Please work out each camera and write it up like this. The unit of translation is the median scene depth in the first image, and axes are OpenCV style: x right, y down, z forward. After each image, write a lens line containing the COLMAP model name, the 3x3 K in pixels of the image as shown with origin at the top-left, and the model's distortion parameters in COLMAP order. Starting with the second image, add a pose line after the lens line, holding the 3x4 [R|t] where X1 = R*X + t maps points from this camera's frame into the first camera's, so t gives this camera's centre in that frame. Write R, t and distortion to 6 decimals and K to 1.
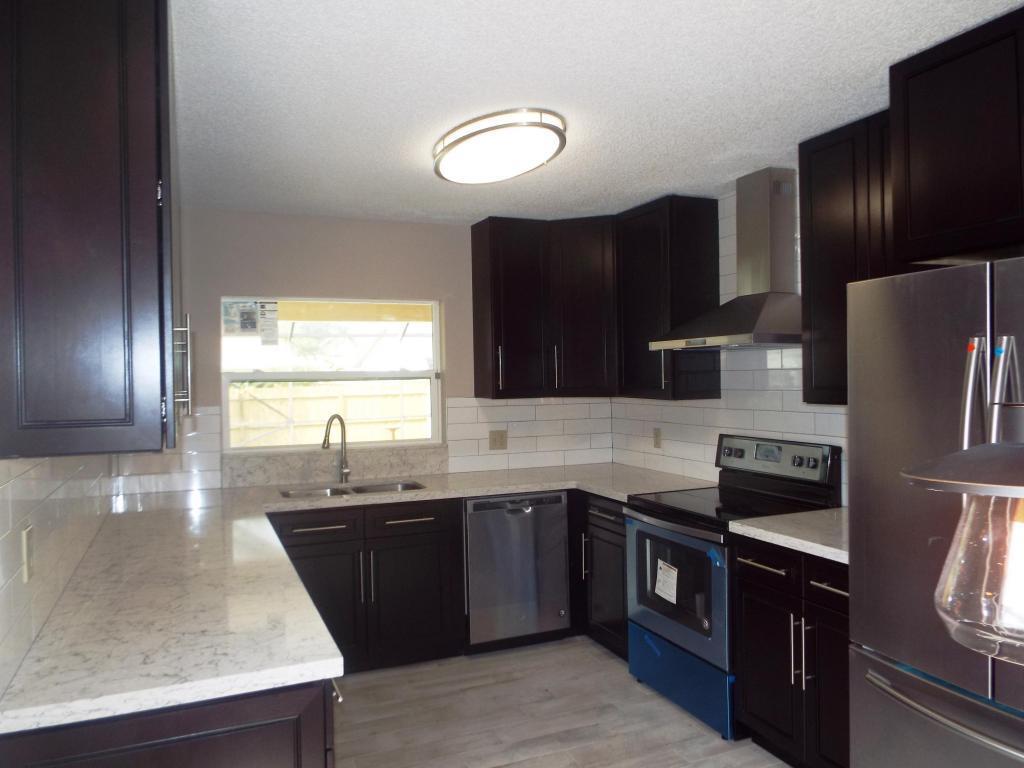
lens RADIAL K [[748.4, 0, 509.4], [0, 748.4, 387.7], [0, 0, 1]] dist [-0.012440, 0.016193]
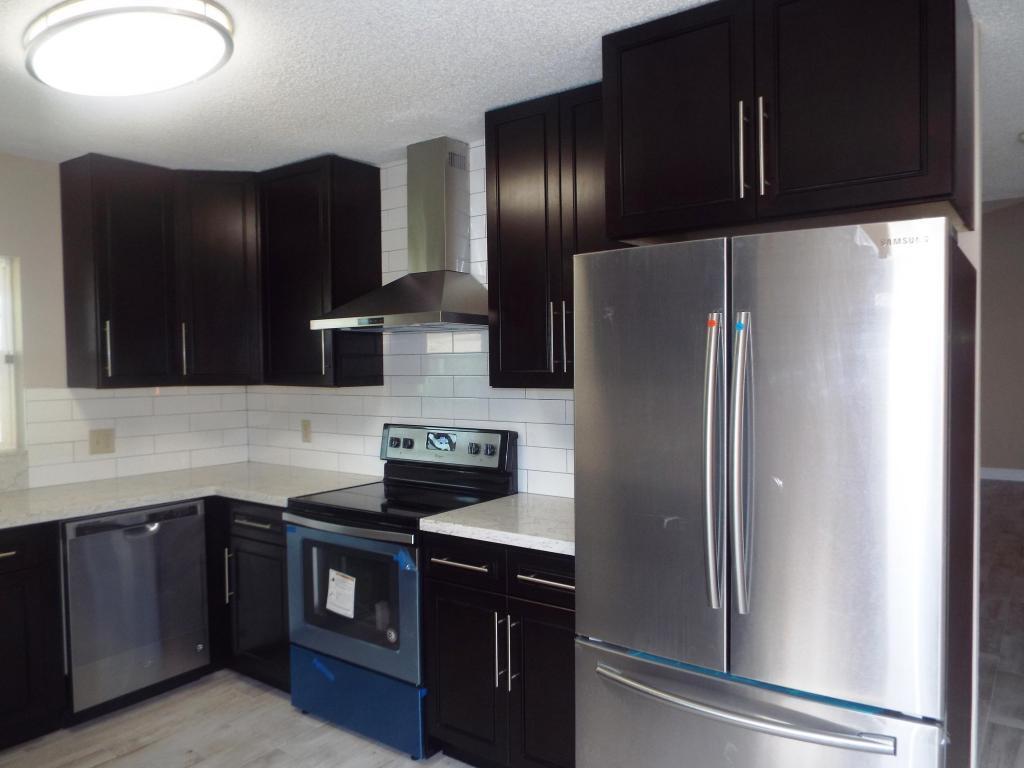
lens RADIAL K [[748.4, 0, 509.4], [0, 748.4, 387.7], [0, 0, 1]] dist [-0.012440, 0.016193]
pose [[0.861650, -0.008767, 0.507428, -0.057256], [0.004701, 0.999946, 0.009293, 0.010669], [-0.507482, -0.005622, 0.861644, 0.139957]]
